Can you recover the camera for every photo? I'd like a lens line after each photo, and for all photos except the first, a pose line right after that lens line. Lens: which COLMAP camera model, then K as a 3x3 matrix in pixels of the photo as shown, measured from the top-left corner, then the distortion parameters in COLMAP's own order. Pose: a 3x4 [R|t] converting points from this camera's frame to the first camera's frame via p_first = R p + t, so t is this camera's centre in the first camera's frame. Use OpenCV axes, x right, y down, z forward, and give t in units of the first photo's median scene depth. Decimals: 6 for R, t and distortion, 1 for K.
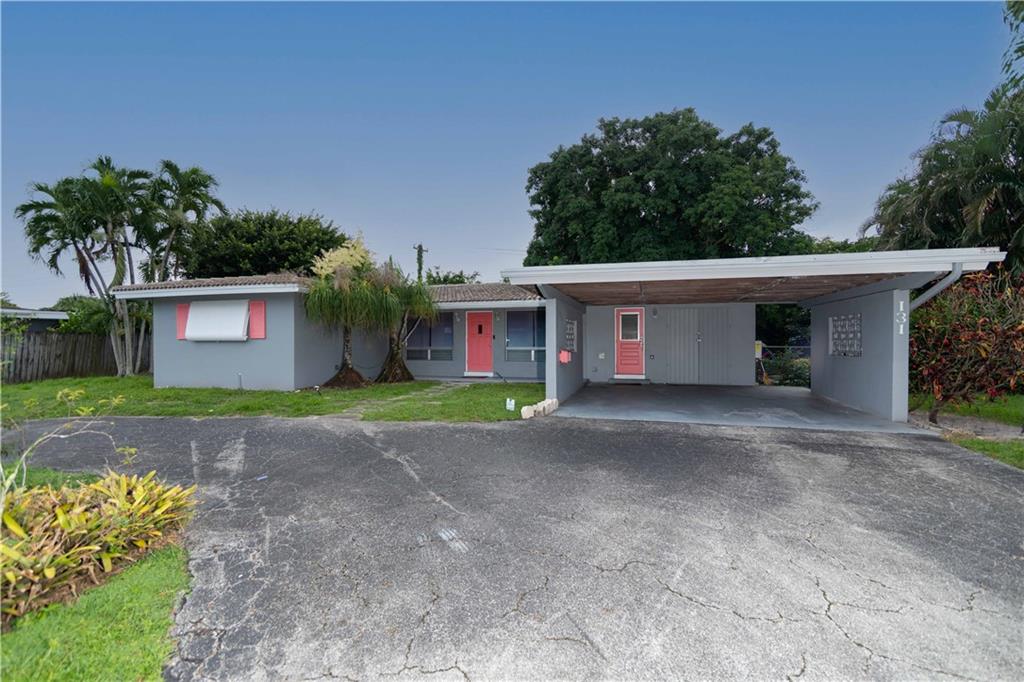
lens RADIAL K [[463.9, 0, 512.9], [0, 463.9, 338.3], [0, 0, 1]] dist [0.003023, -0.000359]
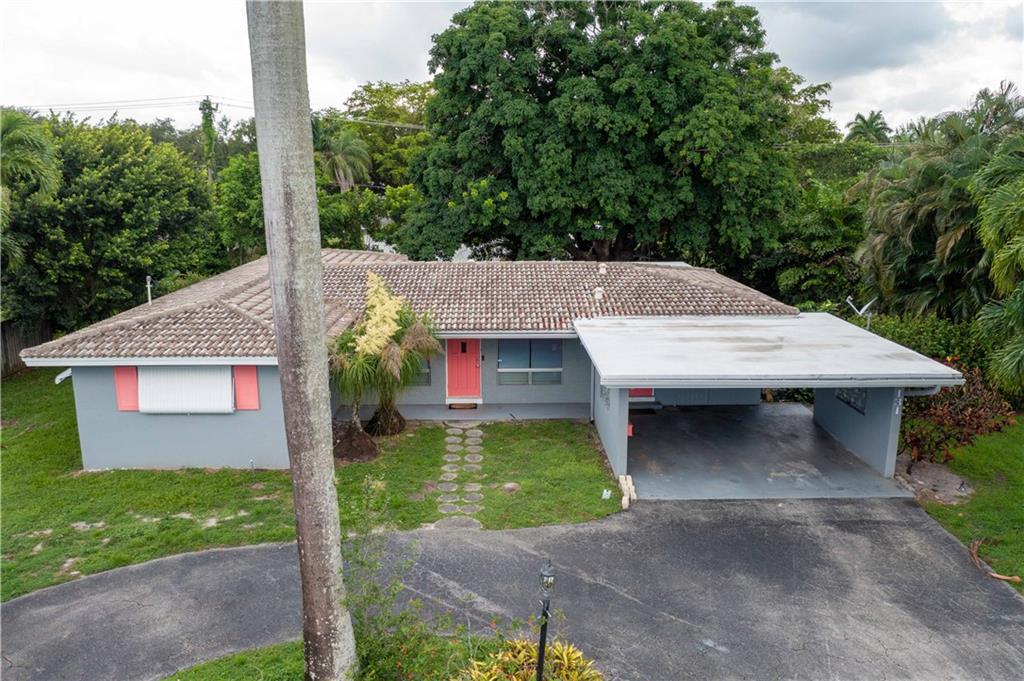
lens RADIAL K [[812.5, 0, 513.5], [0, 812.5, 338.0], [0, 0, 1]] dist [-0.014219, 0.001353]
pose [[0.951580, -0.060982, 0.301291, -0.739845], [-0.004827, 0.977040, 0.213002, -0.603688], [-0.307363, -0.204143, 0.929437, -0.632869]]
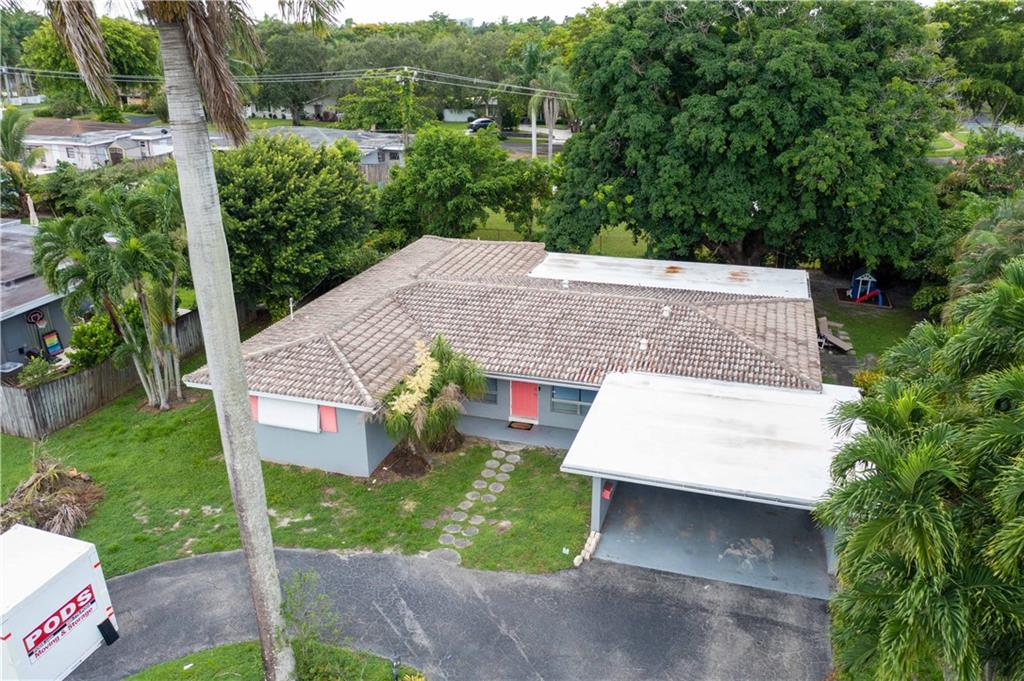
lens RADIAL K [[812.5, 0, 513.0], [0, 812.5, 344.0], [0, 0, 1]] dist [-0.014219, 0.001353]
pose [[0.999845, 0.003452, -0.017252, -0.116924], [0.003218, 0.928138, 0.372222, -1.270285], [0.017298, -0.372220, 0.927983, -0.981284]]
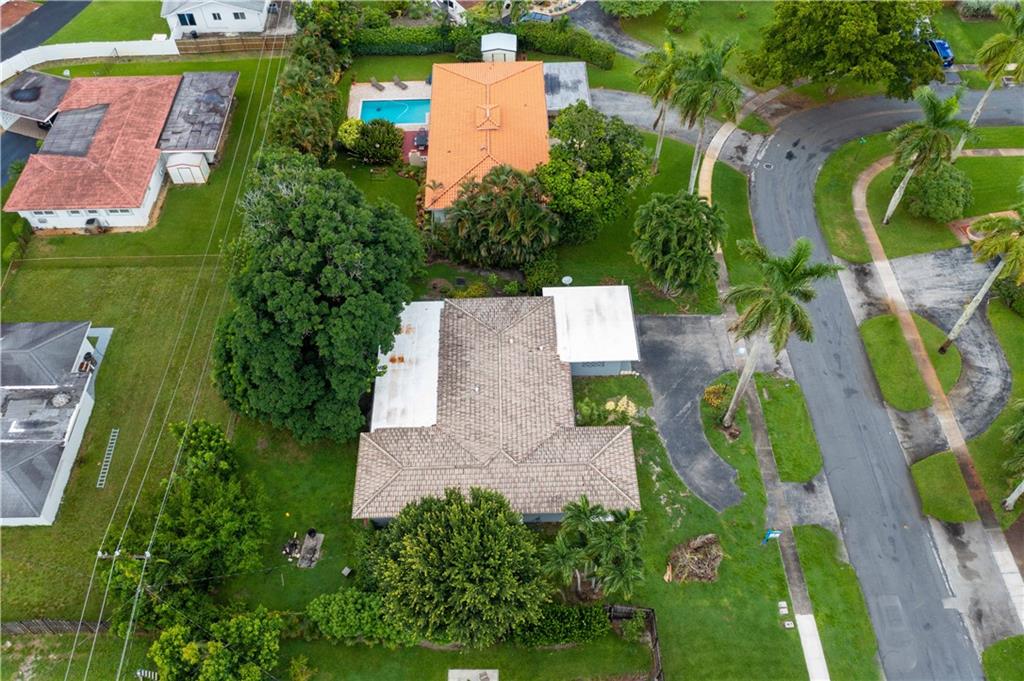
lens RADIAL K [[812.5, 0, 516.9], [0, 812.5, 339.5], [0, 0, 1]] dist [-0.014219, 0.001353]
pose [[-0.302276, -0.747979, 0.590894, -3.523747], [0.004857, 0.618676, 0.785631, -5.469807], [-0.953208, 0.240347, -0.183379, 3.086398]]
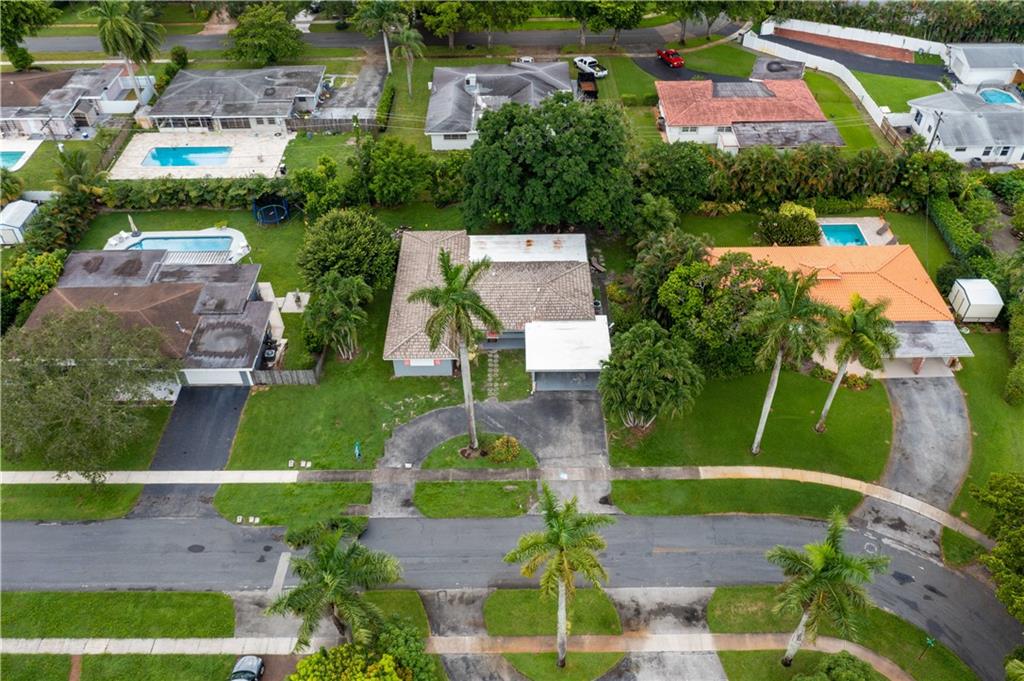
lens RADIAL K [[812.5, 0, 513.9], [0, 812.5, 339.4], [0, 0, 1]] dist [-0.014219, 0.001353]
pose [[0.959048, -0.198734, 0.201822, -1.598759], [0.006602, 0.728028, 0.685516, -5.529450], [-0.283167, -0.656110, 0.699526, -4.117197]]
